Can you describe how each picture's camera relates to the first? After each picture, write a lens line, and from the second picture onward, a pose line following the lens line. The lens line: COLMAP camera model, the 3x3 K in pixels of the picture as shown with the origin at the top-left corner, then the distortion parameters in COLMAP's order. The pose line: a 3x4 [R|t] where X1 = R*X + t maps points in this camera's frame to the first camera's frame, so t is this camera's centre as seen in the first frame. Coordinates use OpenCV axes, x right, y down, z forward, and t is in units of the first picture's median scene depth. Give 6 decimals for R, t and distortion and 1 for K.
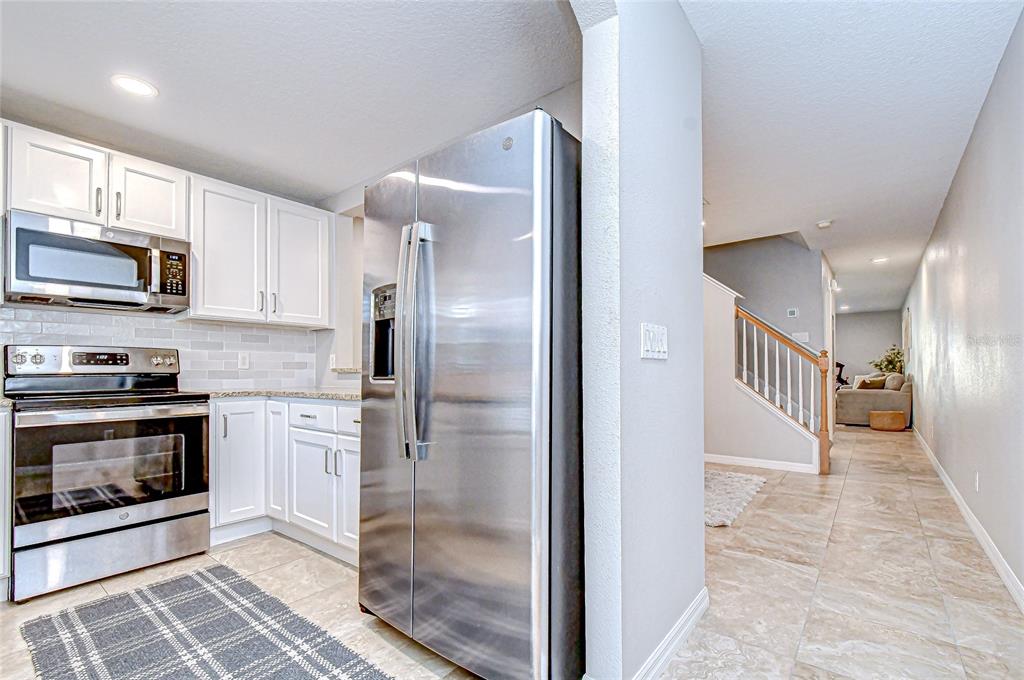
lens RADIAL K [[447.4, 0, 518.9], [0, 447.4, 362.4], [0, 0, 1]] dist [0.004392, -0.006417]
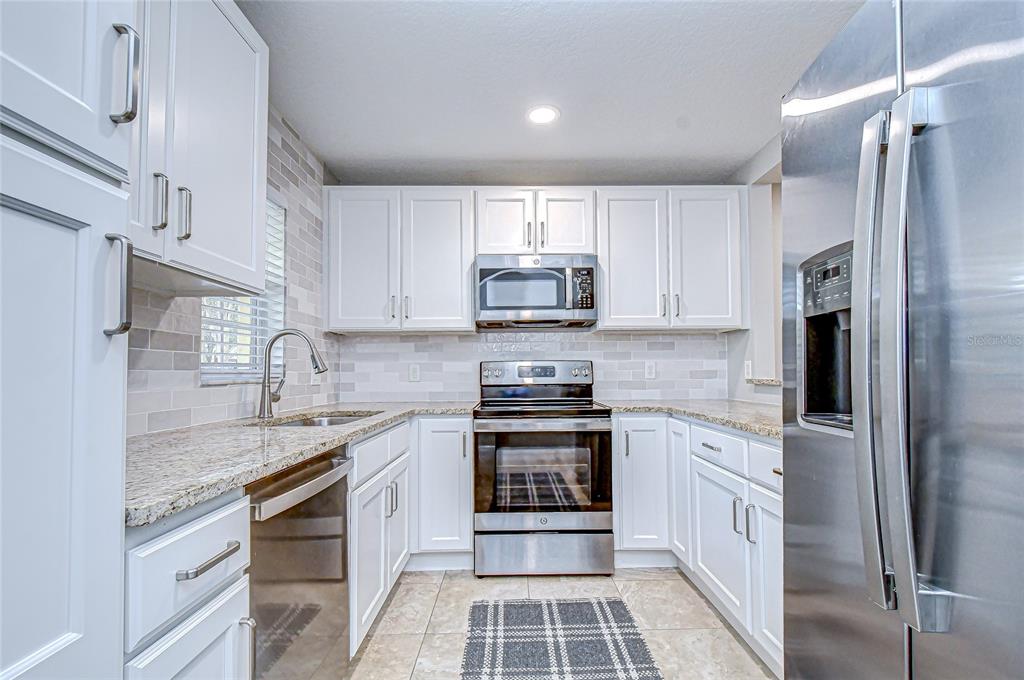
lens RADIAL K [[447.4, 0, 518.9], [0, 447.4, 362.4], [0, 0, 1]] dist [0.004392, -0.006417]
pose [[0.634767, -0.016502, -0.772527, -0.076263], [0.019481, 0.999796, -0.005350, -0.026453], [0.772458, -0.011654, 0.634959, 0.237429]]
